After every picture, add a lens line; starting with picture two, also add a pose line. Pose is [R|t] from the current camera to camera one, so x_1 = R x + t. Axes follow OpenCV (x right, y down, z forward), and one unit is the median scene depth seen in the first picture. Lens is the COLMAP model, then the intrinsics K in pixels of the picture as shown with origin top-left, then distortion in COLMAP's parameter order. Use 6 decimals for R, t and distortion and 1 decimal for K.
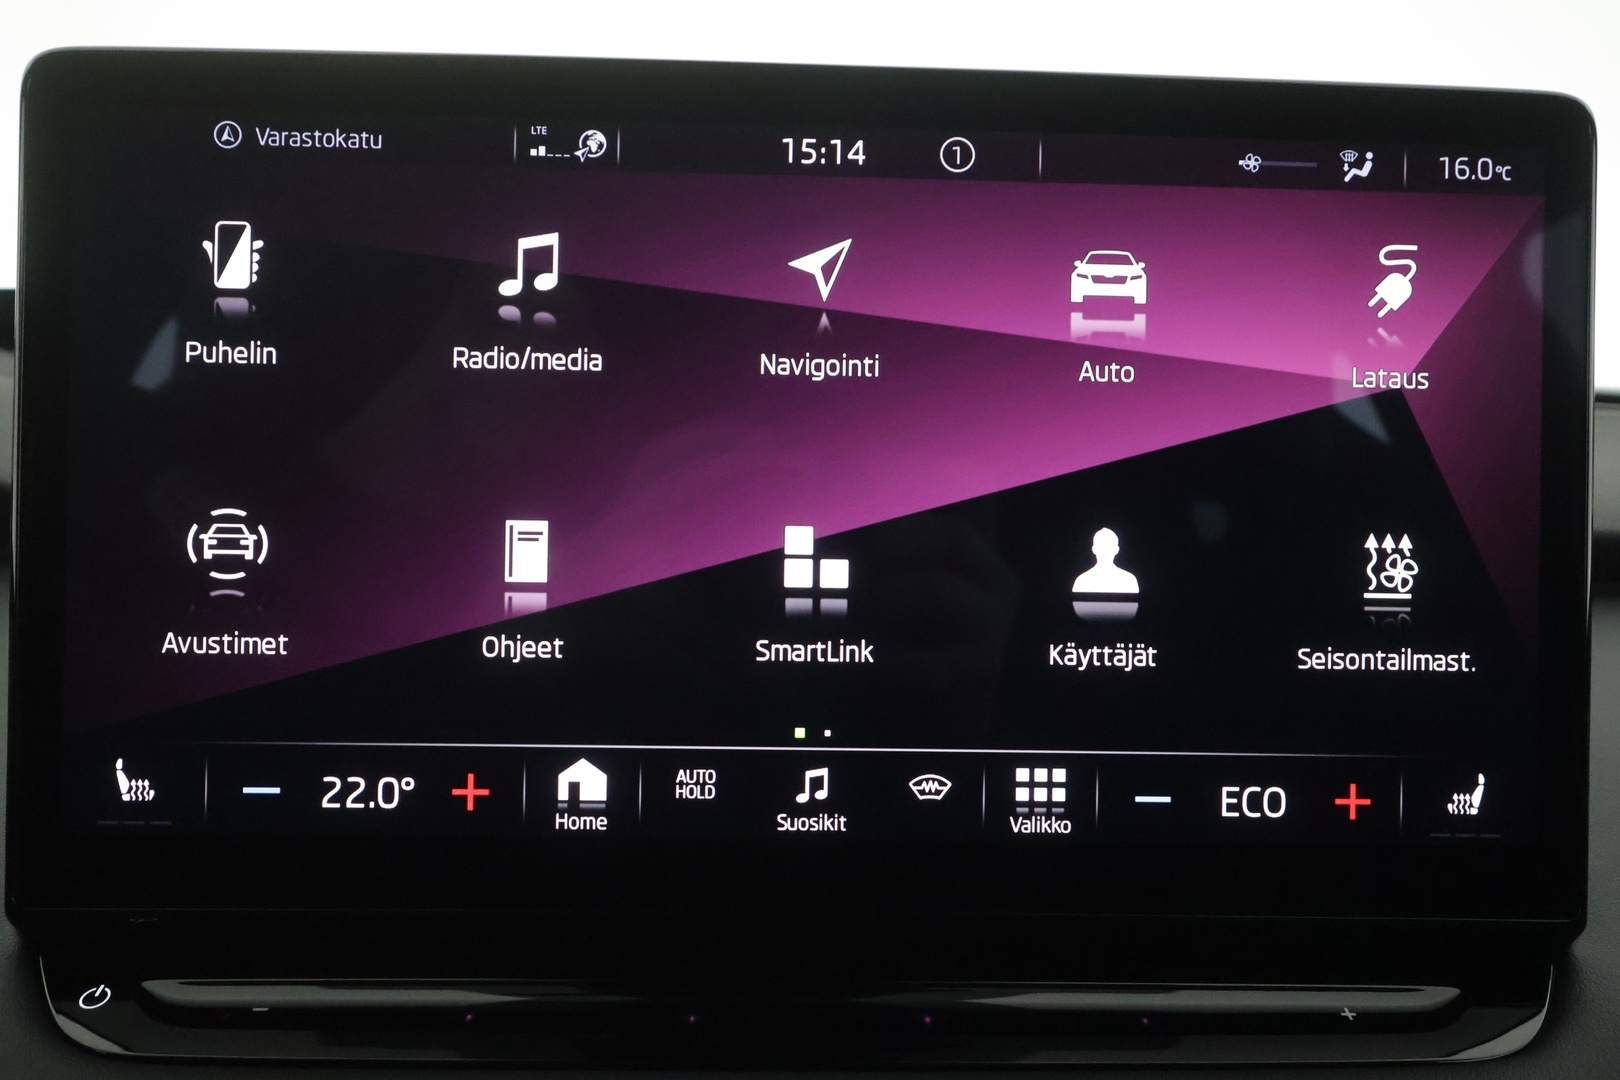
lens RADIAL K [[1287.5, 0, 810.0], [0, 1287.5, 540.0], [0, 0, 1]] dist [0.011238, -0.000837]
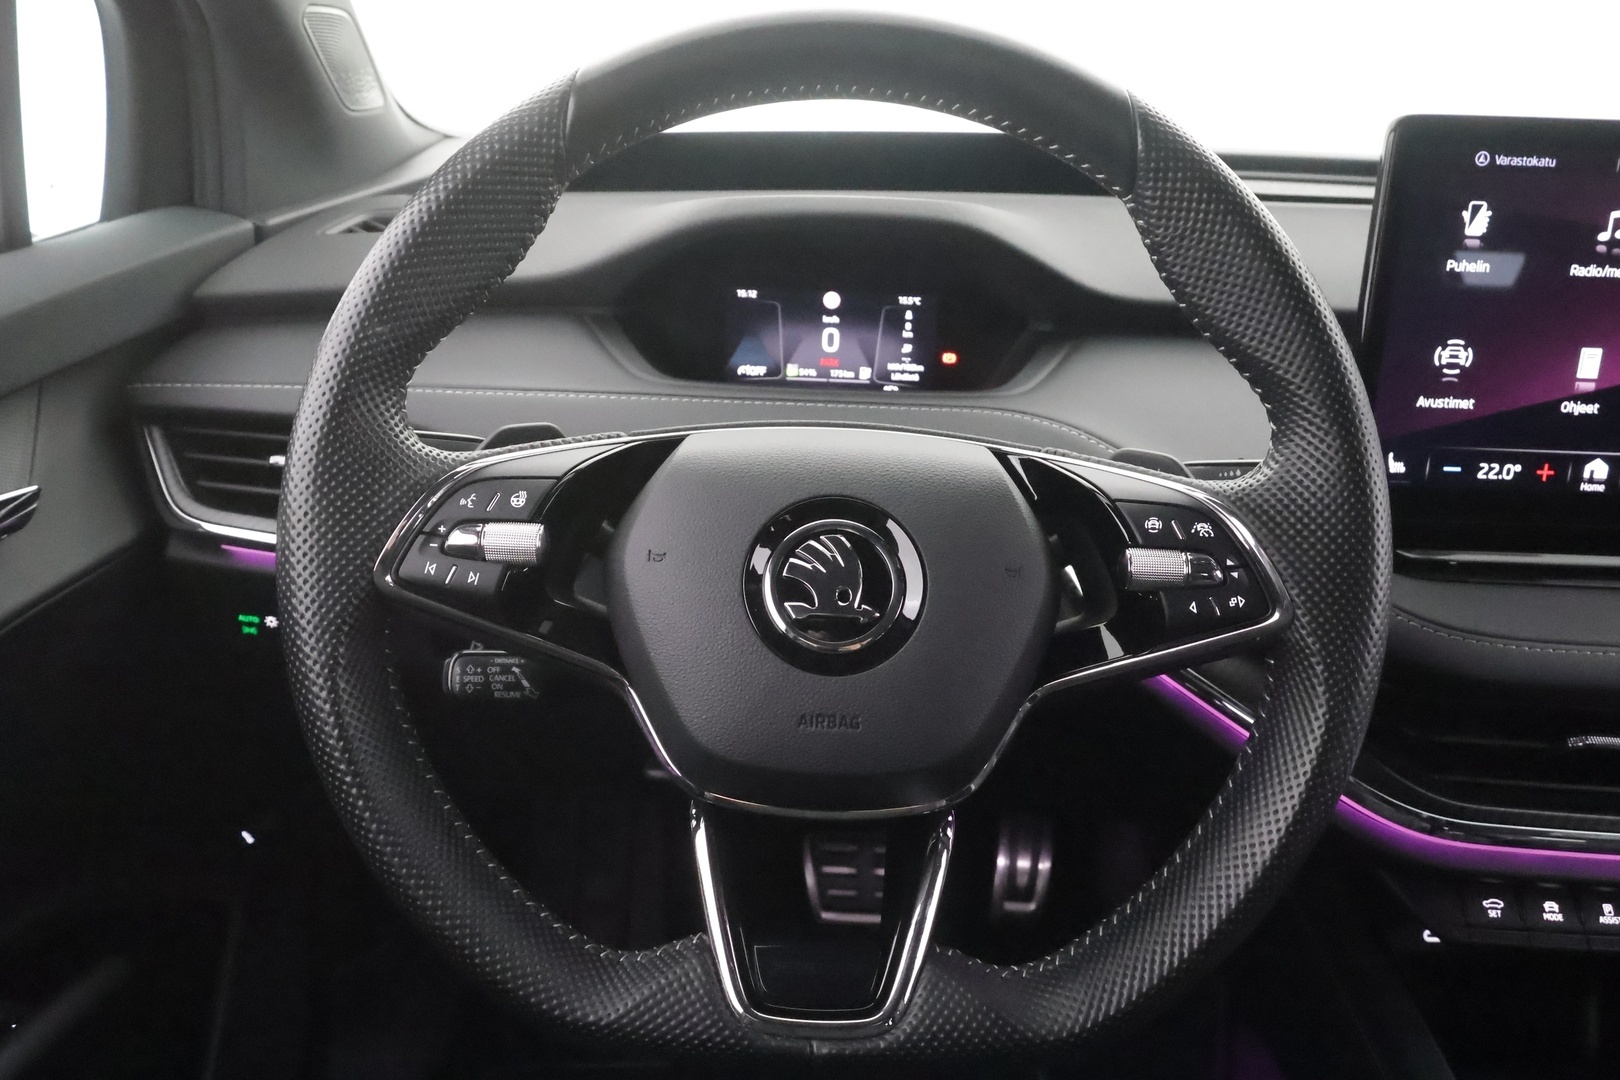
lens RADIAL K [[1222.5, 0, 813.7], [0, 1222.5, 548.2], [0, 0, 1]] dist [-0.001057, 0.007644]
pose [[0.999323, 0.028975, -0.022666, -1.455994], [-0.022522, 0.969051, 0.245832, -0.164647], [0.029088, -0.245155, 0.969047, -1.090940]]
